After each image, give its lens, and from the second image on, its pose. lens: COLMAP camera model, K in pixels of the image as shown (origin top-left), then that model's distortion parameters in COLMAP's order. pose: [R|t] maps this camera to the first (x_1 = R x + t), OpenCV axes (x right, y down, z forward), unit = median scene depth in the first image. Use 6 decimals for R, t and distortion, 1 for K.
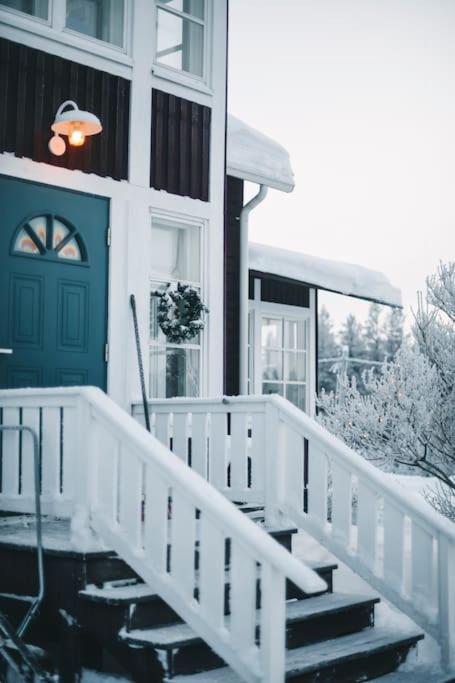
lens RADIAL K [[1029.5, 0, 227.5], [0, 1029.5, 341.5], [0, 0, 1]] dist [-0.017393, -0.041081]
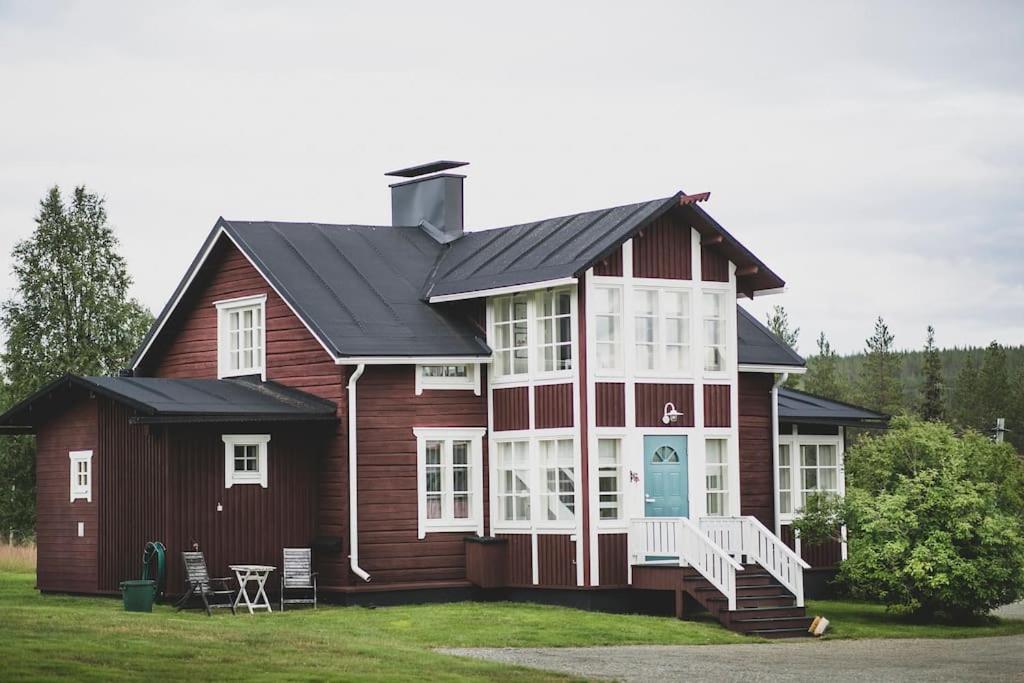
lens RADIAL K [[2302.6, 0, 512.0], [0, 2302.6, 341.5], [0, 0, 1]] dist [0.026877, 0.000645]
pose [[0.980547, -0.037354, -0.192700, 0.554693], [0.038857, 0.999237, 0.004025, -0.411379], [0.192402, -0.011435, 0.981250, -4.564429]]
